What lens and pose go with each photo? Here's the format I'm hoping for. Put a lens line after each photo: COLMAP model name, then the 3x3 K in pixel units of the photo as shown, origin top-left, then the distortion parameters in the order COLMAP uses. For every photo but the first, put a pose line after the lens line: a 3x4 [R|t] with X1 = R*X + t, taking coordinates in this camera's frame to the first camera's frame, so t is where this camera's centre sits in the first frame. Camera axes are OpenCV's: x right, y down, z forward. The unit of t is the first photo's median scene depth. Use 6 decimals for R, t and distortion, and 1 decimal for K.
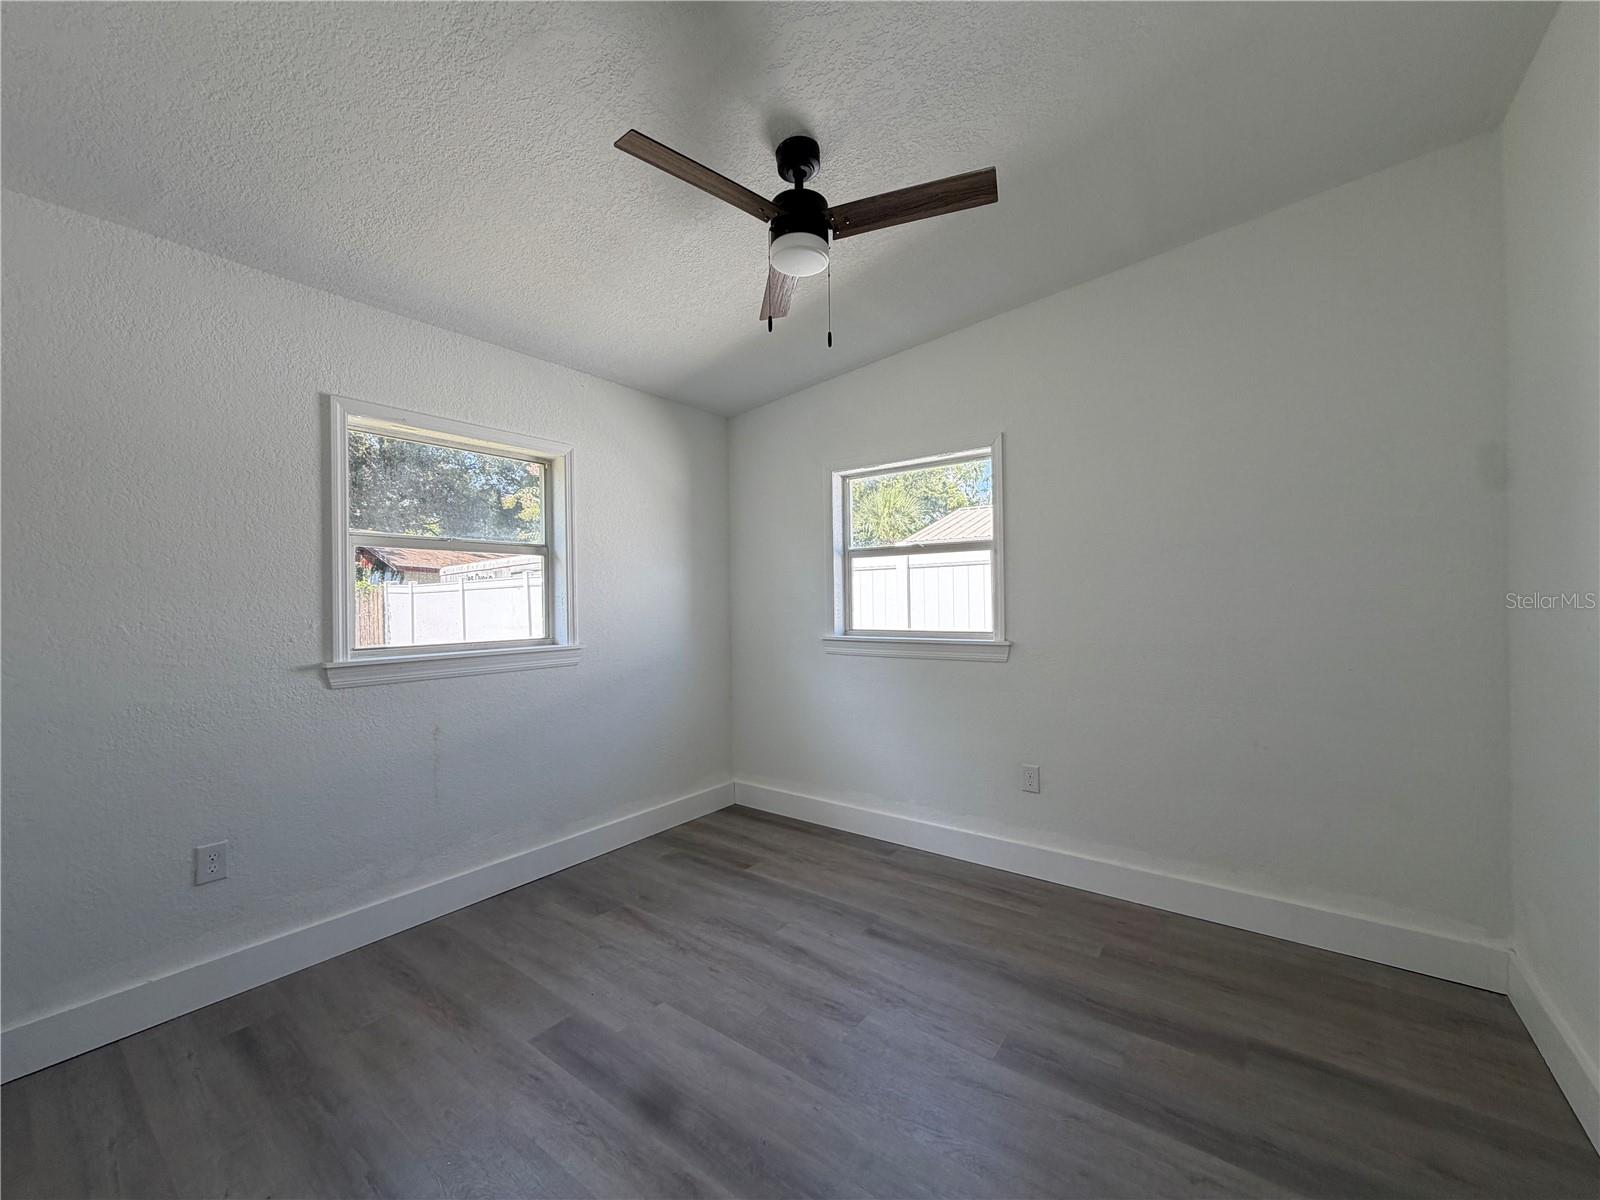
lens RADIAL K [[638.9, 0, 792.1], [0, 638.9, 599.7], [0, 0, 1]] dist [-0.000013, 0.000039]
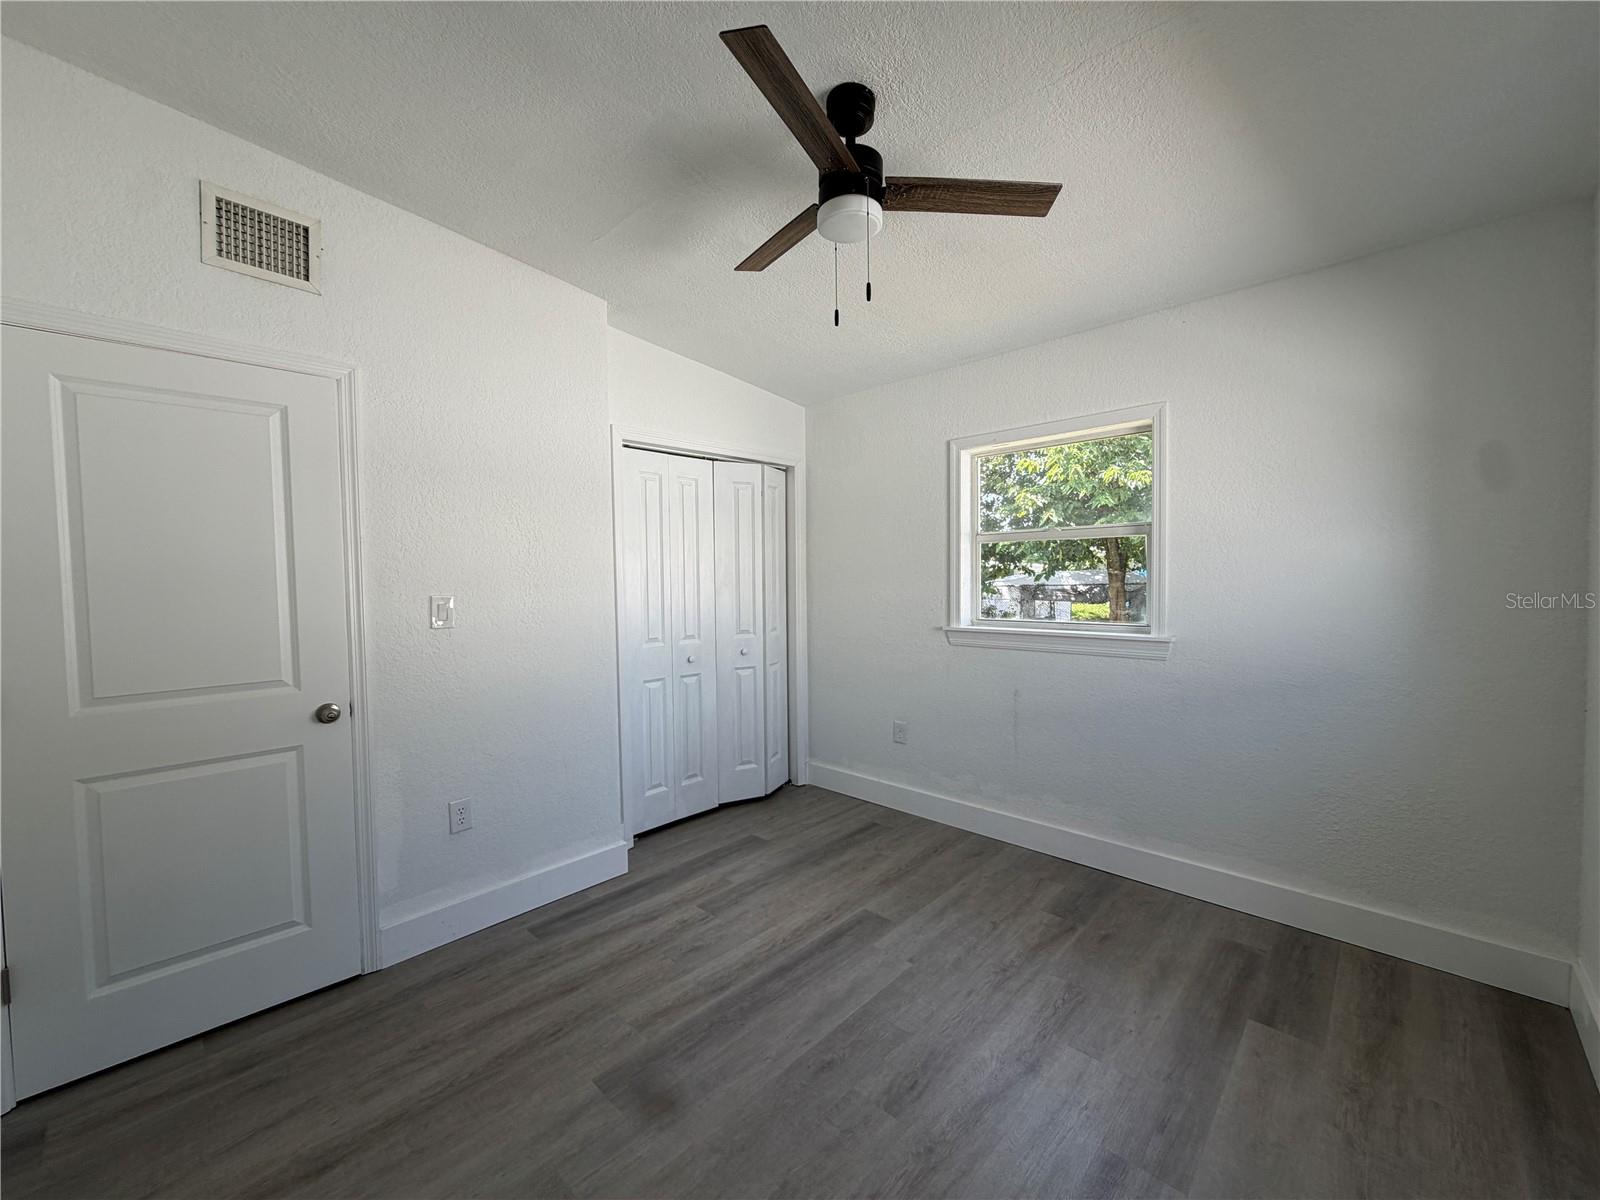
lens RADIAL K [[638.9, 0, 797.9], [0, 638.9, 601.6], [0, 0, 1]] dist [-0.000013, 0.000039]
pose [[-0.117646, 0.053528, -0.991612, 0.768780], [0.019682, 0.998476, 0.051564, -0.041407], [0.992861, -0.013451, -0.118520, 0.837086]]
